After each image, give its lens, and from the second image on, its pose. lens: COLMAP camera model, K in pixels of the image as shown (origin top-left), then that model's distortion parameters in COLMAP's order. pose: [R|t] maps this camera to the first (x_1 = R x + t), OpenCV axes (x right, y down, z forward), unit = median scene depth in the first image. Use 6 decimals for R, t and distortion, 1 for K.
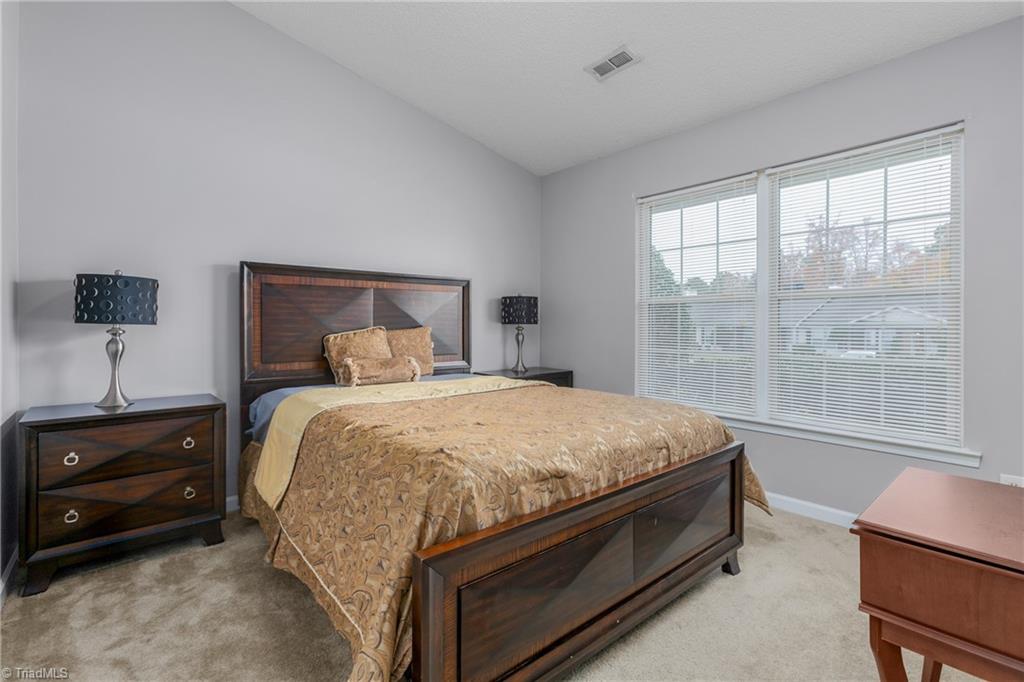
lens RADIAL K [[465.6, 0, 512.0], [0, 465.6, 341.0], [0, 0, 1]] dist [-0.022790, 0.012011]
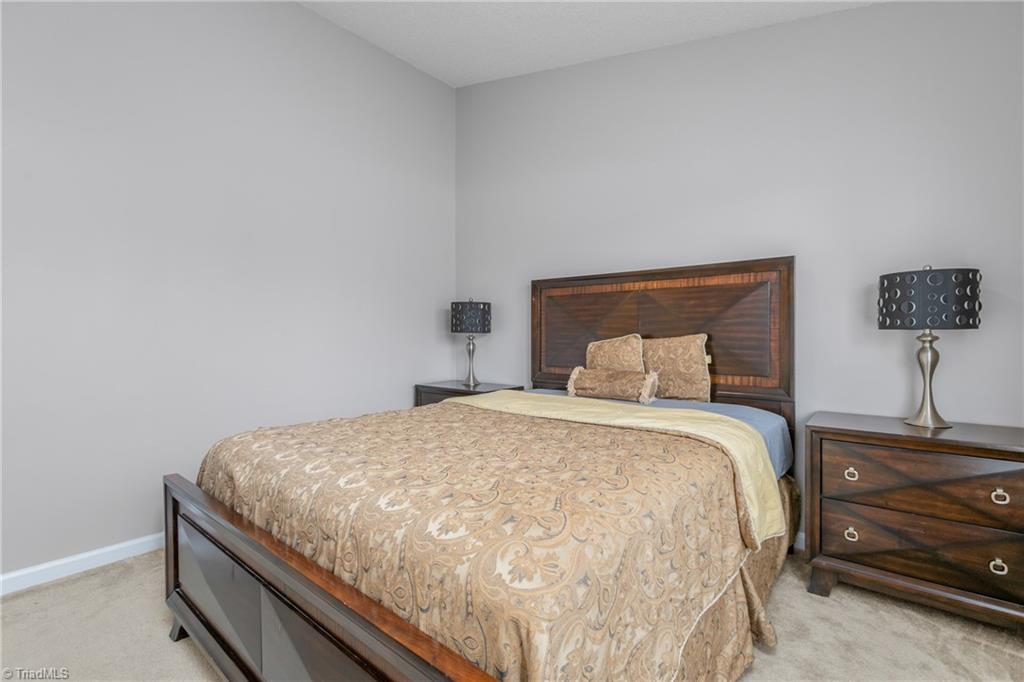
lens RADIAL K [[634.5, 0, 512.0], [0, 634.5, 341.0], [0, 0, 1]] dist [0.000120, 0.000221]
pose [[0.015823, 0.011701, -0.999806, 0.873158], [-0.028355, 0.999535, 0.011249, -0.025310], [0.999473, 0.028171, 0.016147, 0.743025]]
